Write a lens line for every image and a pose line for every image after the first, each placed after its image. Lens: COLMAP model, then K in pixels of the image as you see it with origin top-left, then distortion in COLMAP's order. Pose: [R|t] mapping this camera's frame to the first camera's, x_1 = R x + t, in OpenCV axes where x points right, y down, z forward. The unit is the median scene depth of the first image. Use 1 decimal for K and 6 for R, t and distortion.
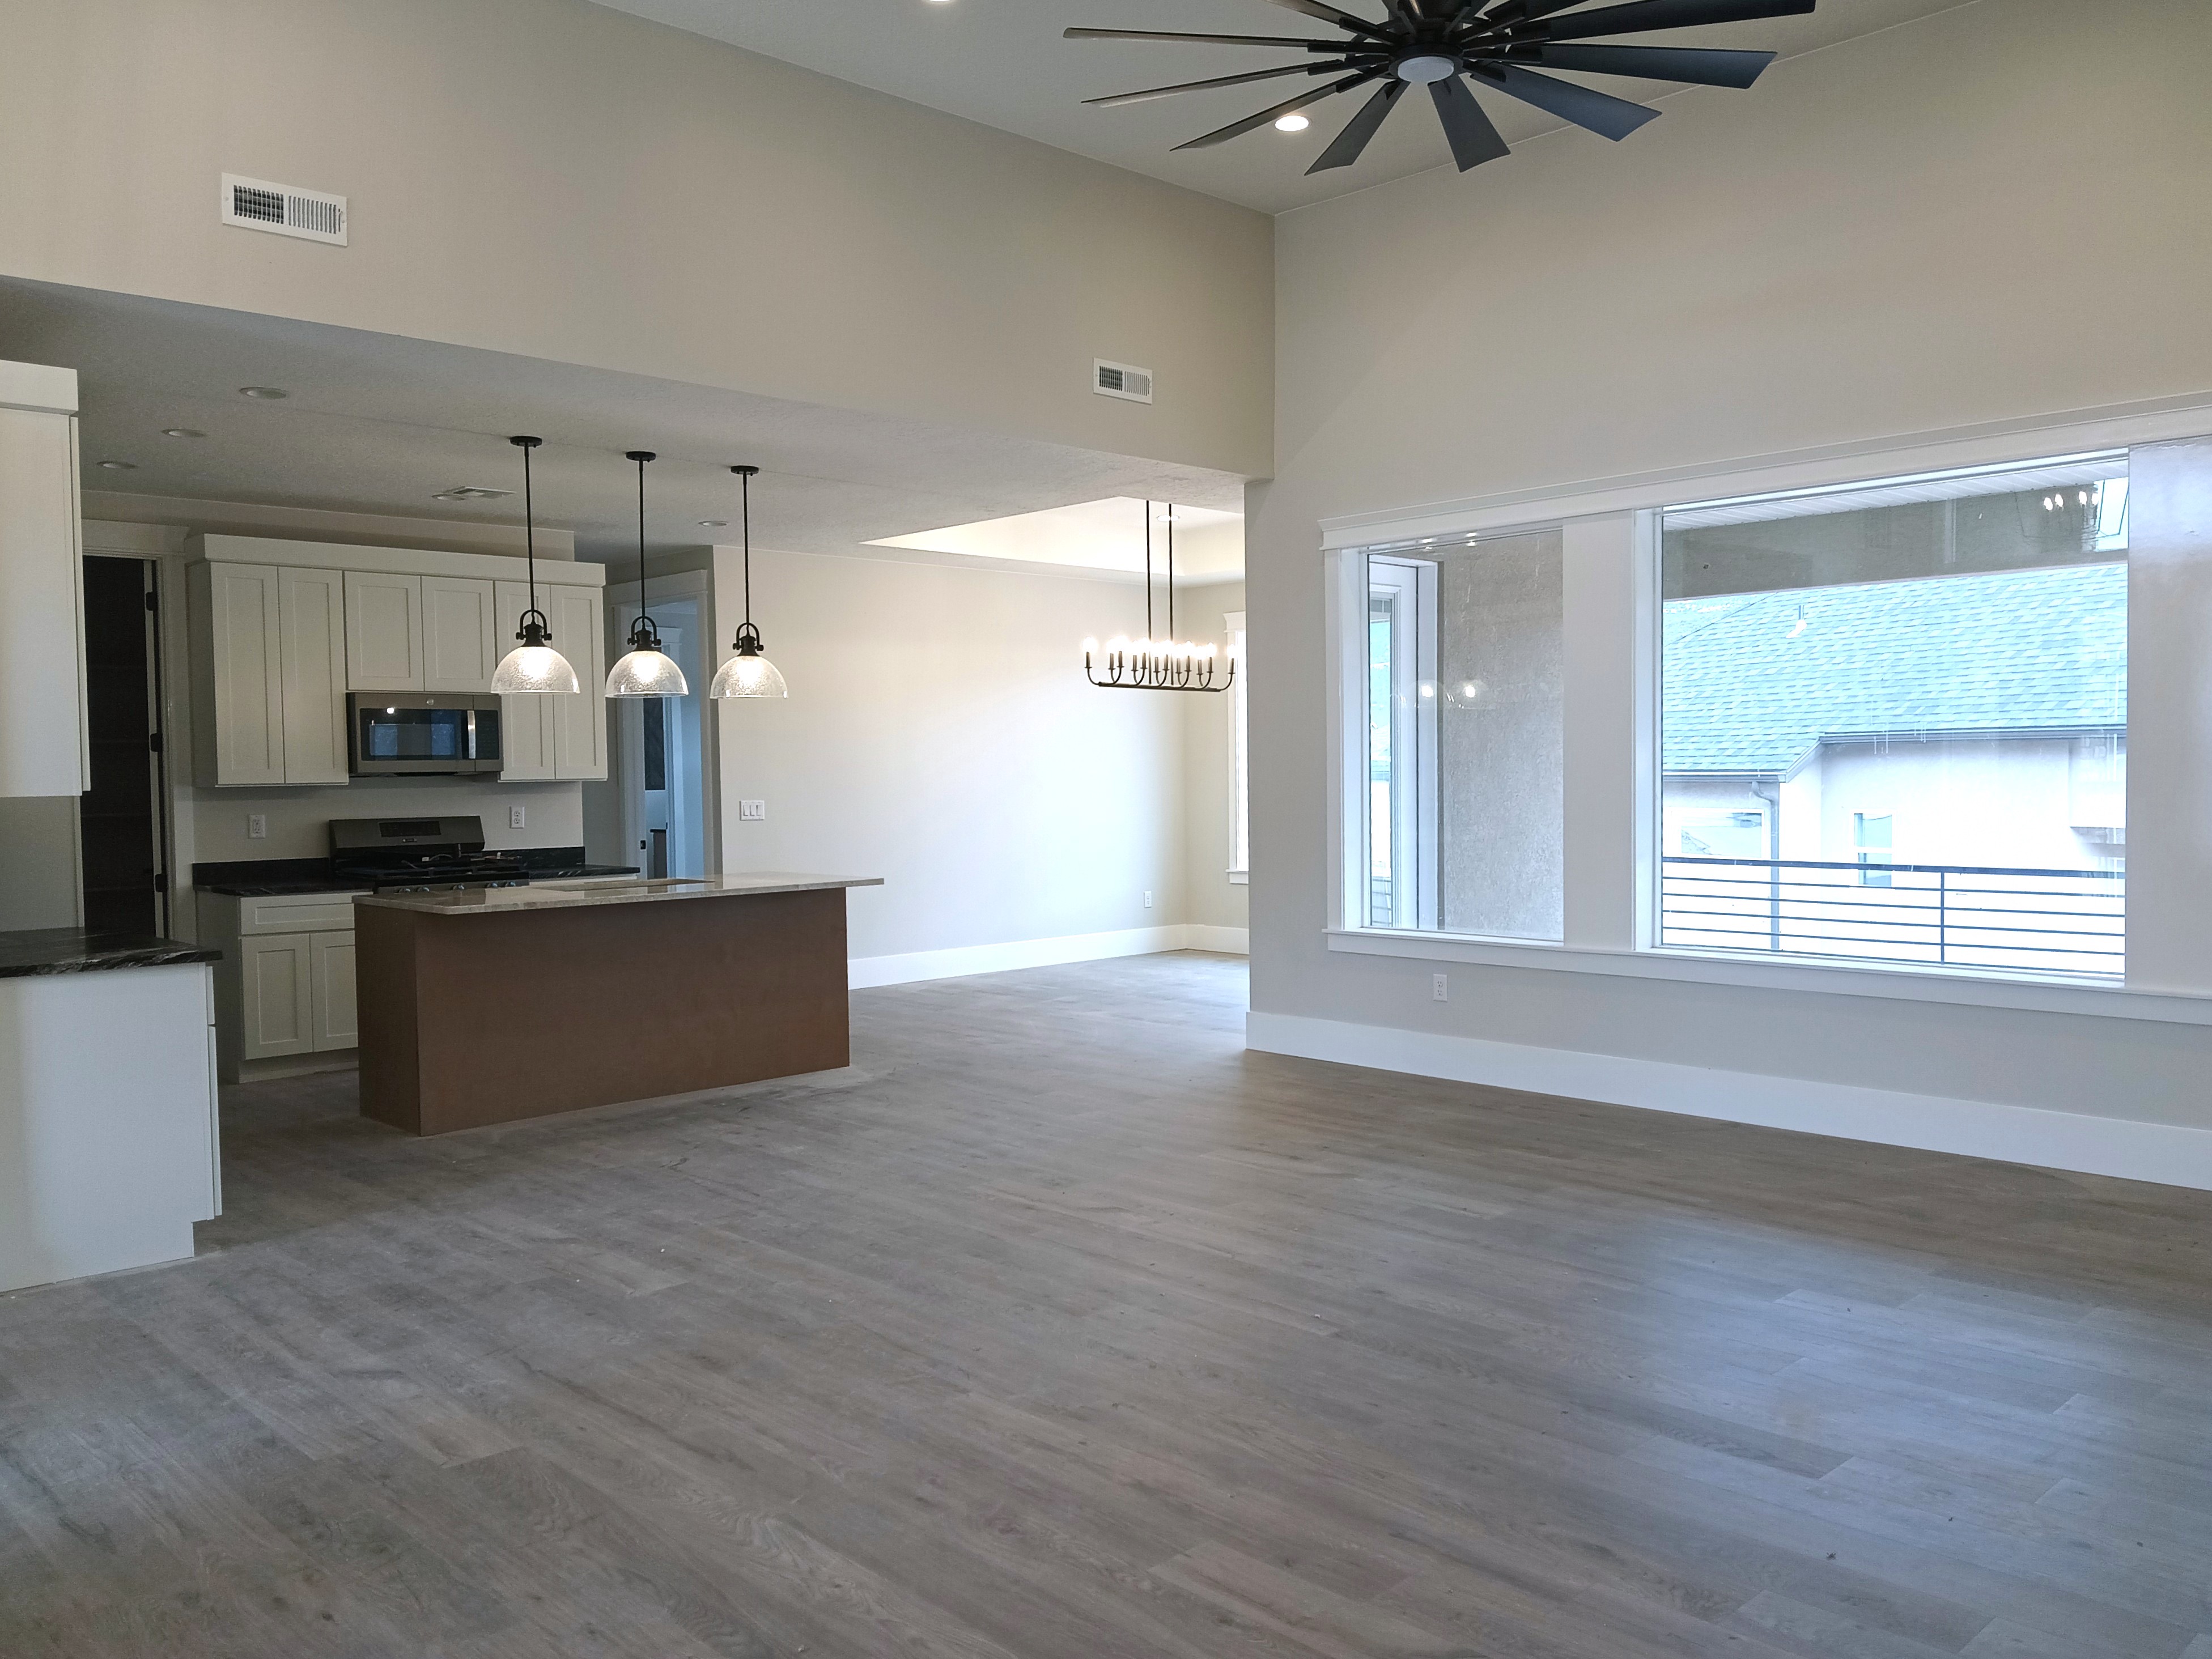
lens RADIAL K [[1715.3, 0, 1106.0], [0, 1715.3, 829.5], [0, 0, 1]] dist [0.092591, -0.195949]
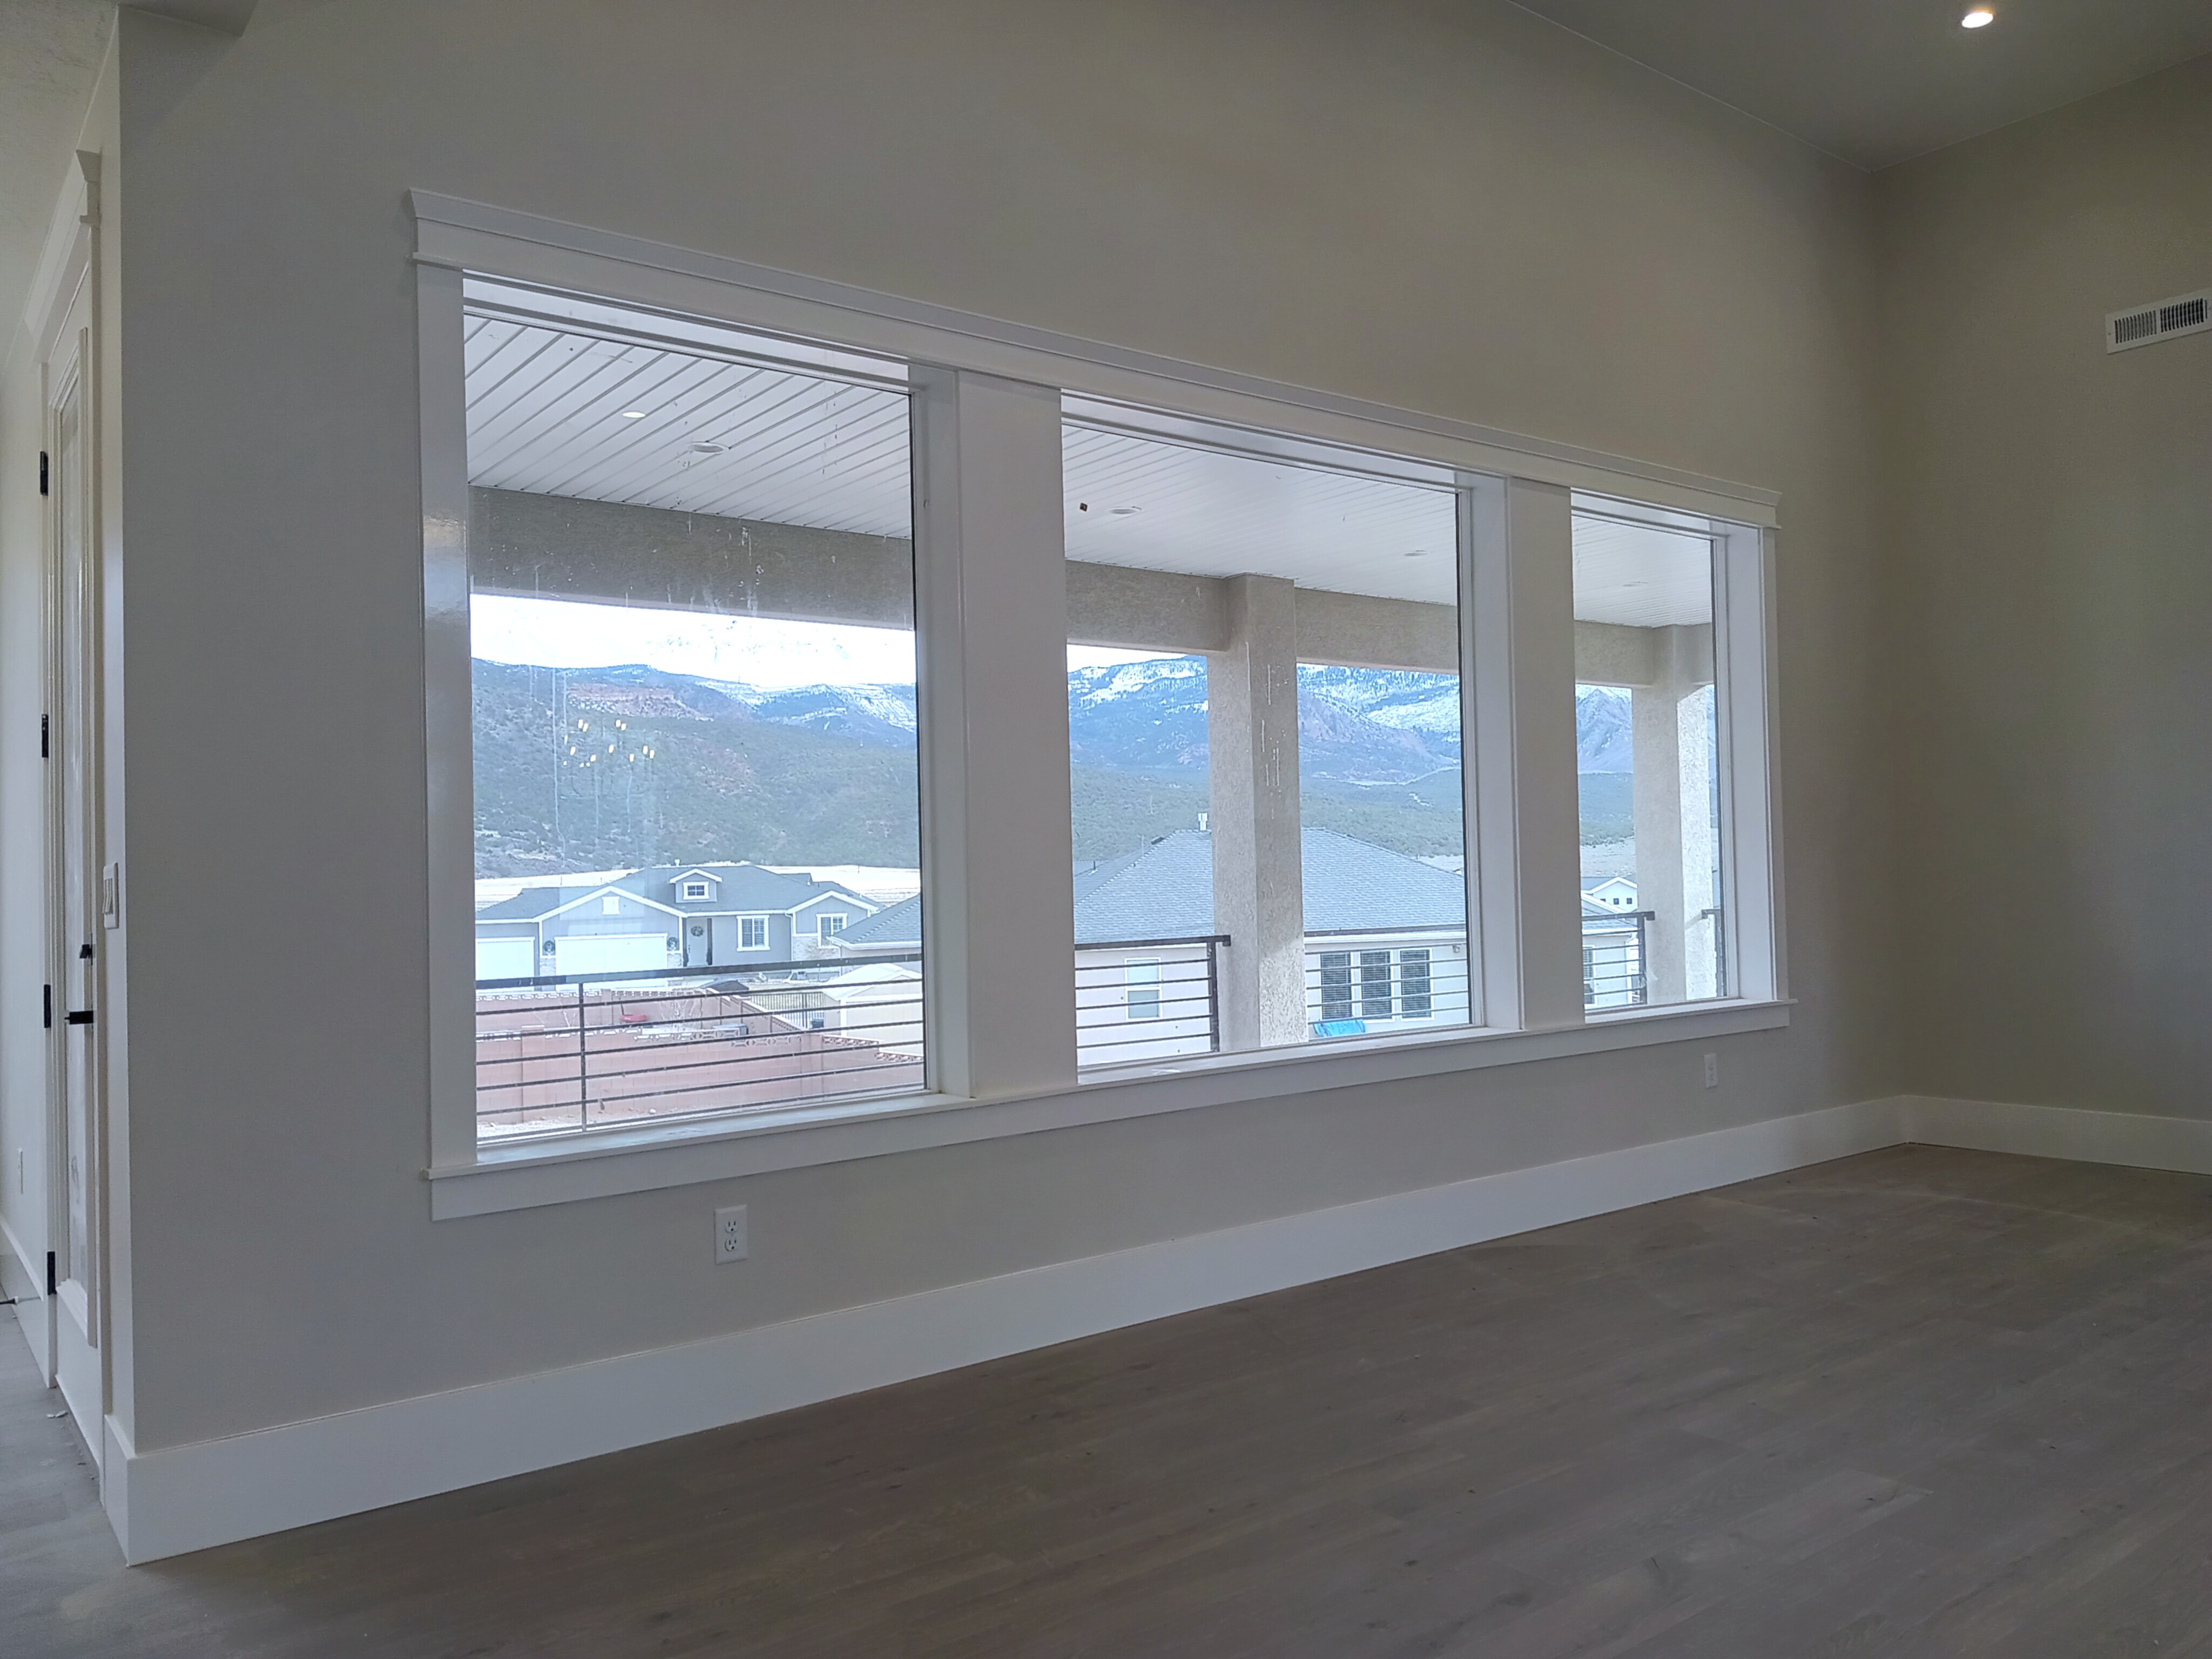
lens RADIAL K [[1640.0, 0, 1108.0], [0, 1640.0, 836.9], [0, 0, 1]] dist [0.091510, -0.161059]
pose [[0.109305, 0.032781, 0.993468, -0.271910], [0.057529, 0.997572, -0.039246, 0.002994], [-0.992342, 0.061442, 0.107154, 0.843553]]
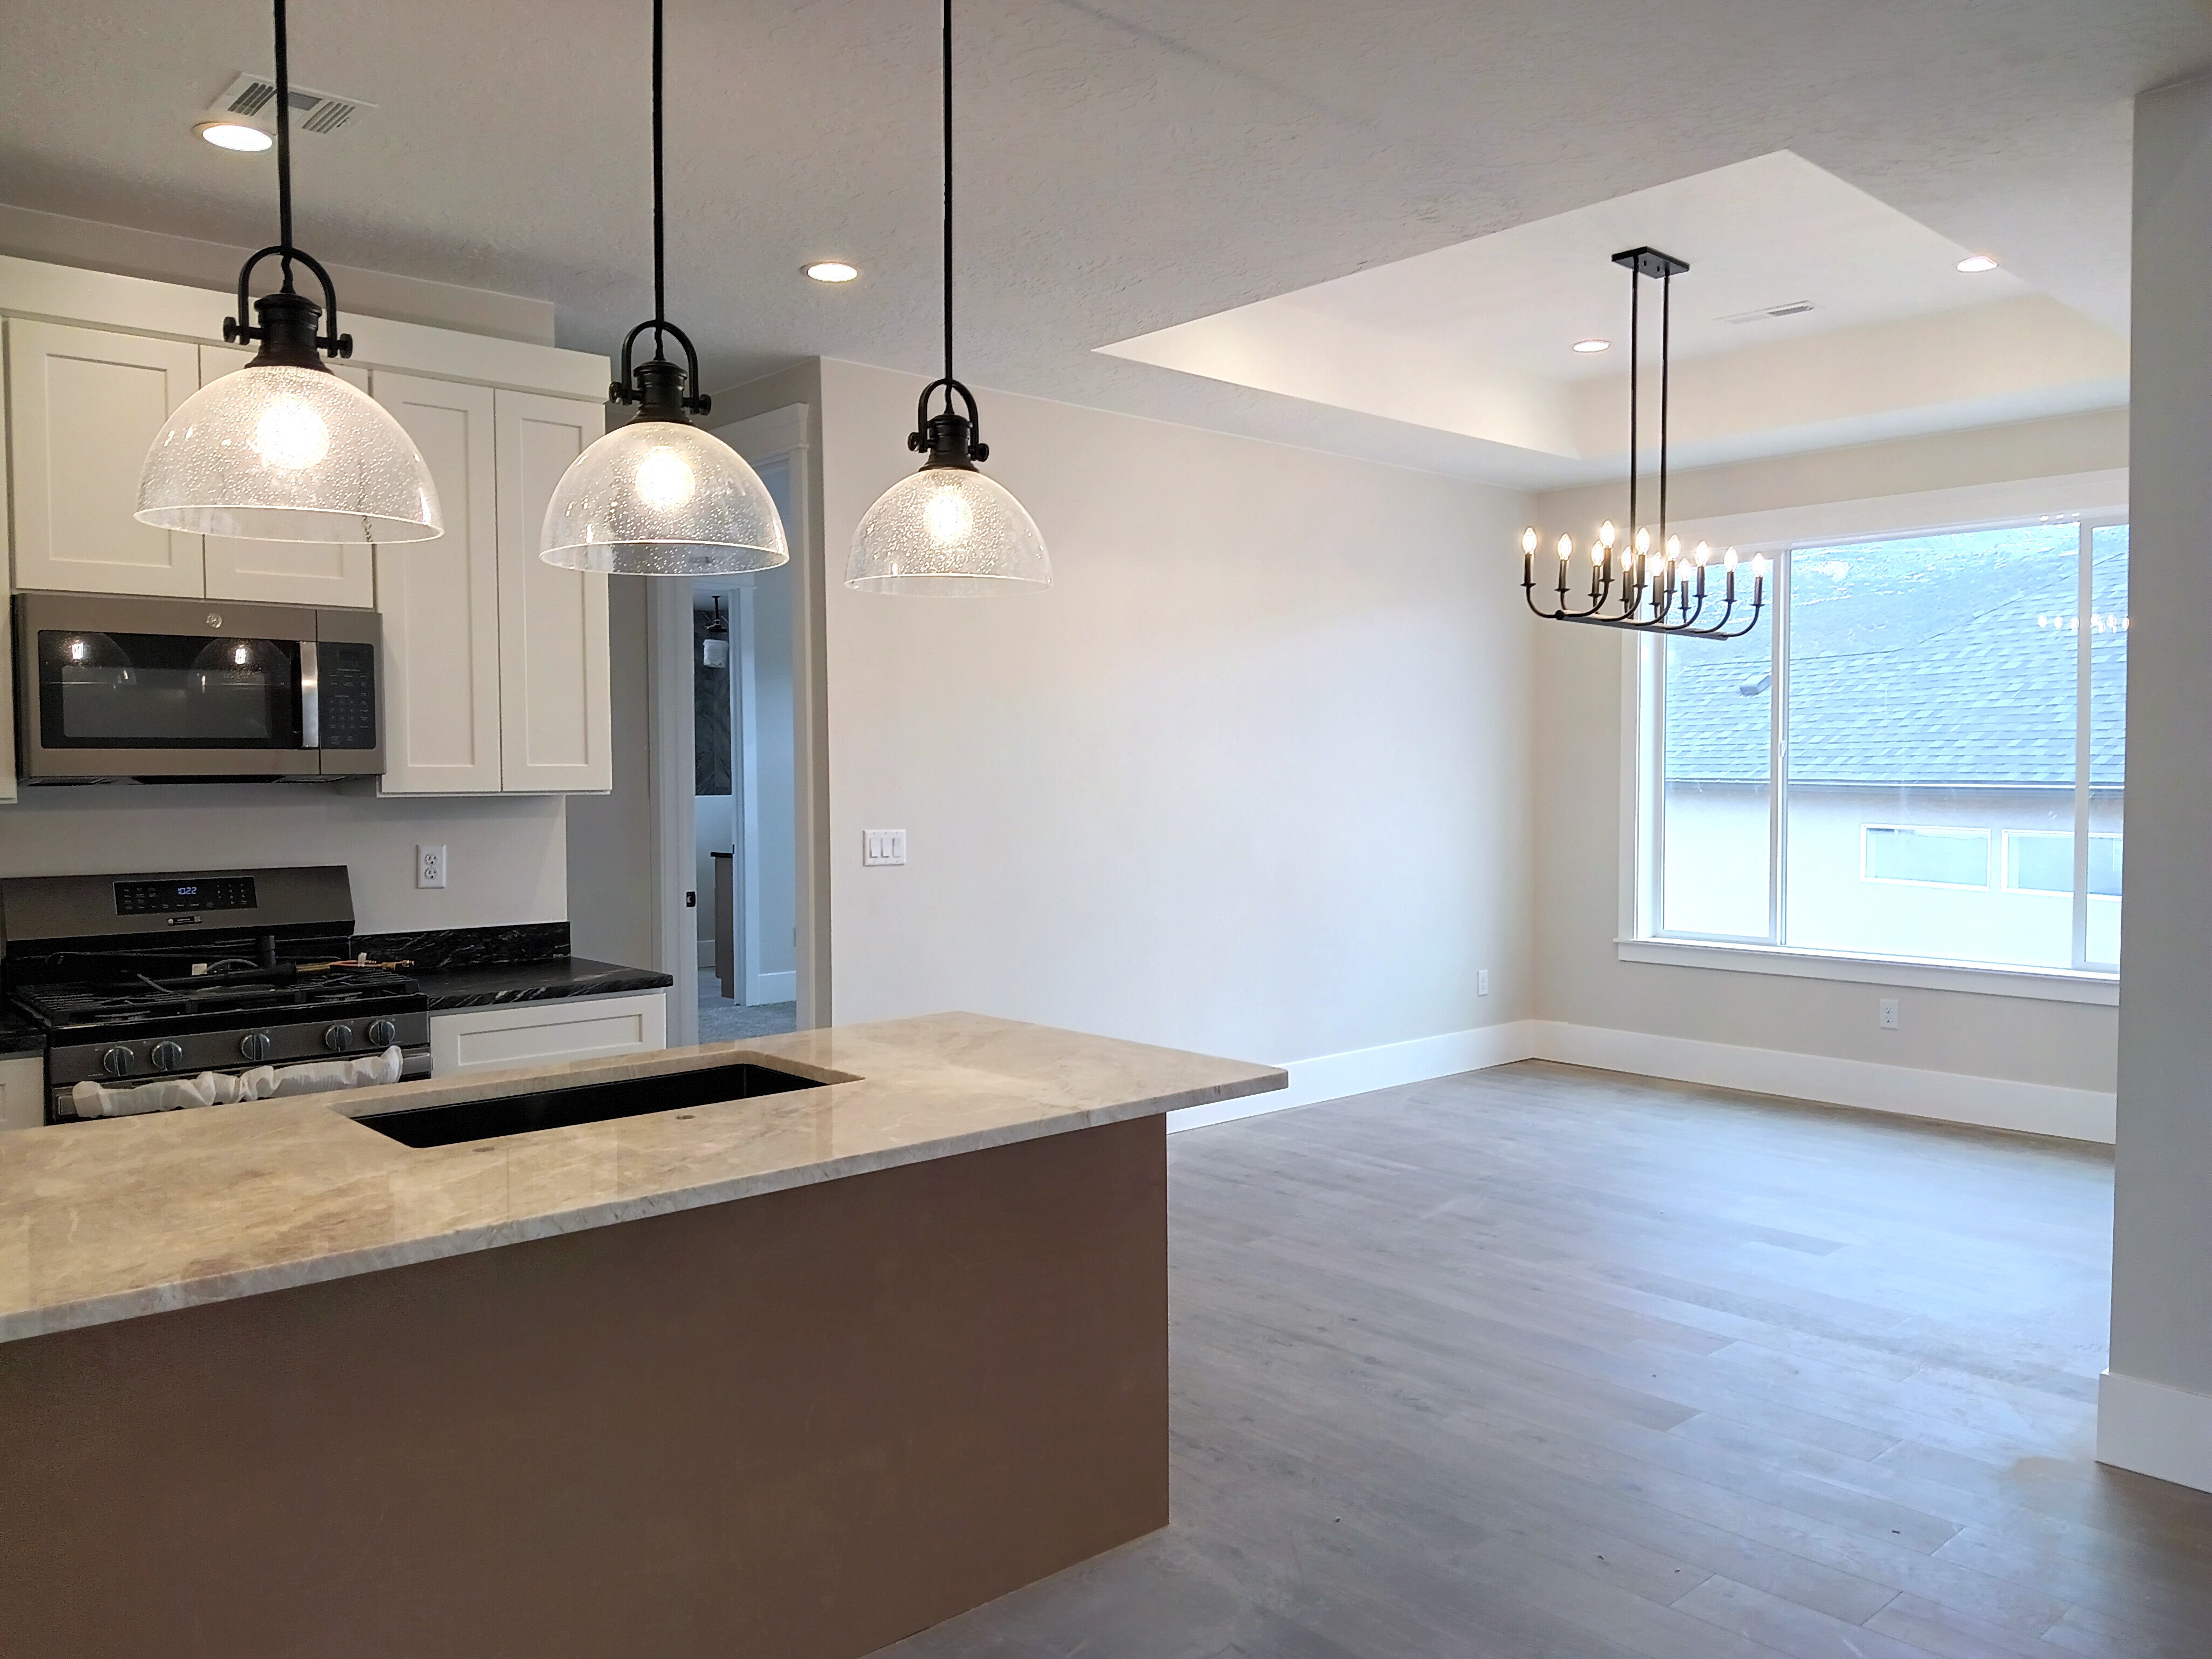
lens RADIAL K [[1641.2, 0, 1114.0], [0, 1641.2, 834.6], [0, 0, 1]] dist [0.074610, -0.139835]
pose [[0.999638, 0.012355, -0.023889, -0.151134], [-0.012225, 0.999910, 0.005609, -0.024185], [0.023956, -0.005315, 0.999699, 0.602490]]
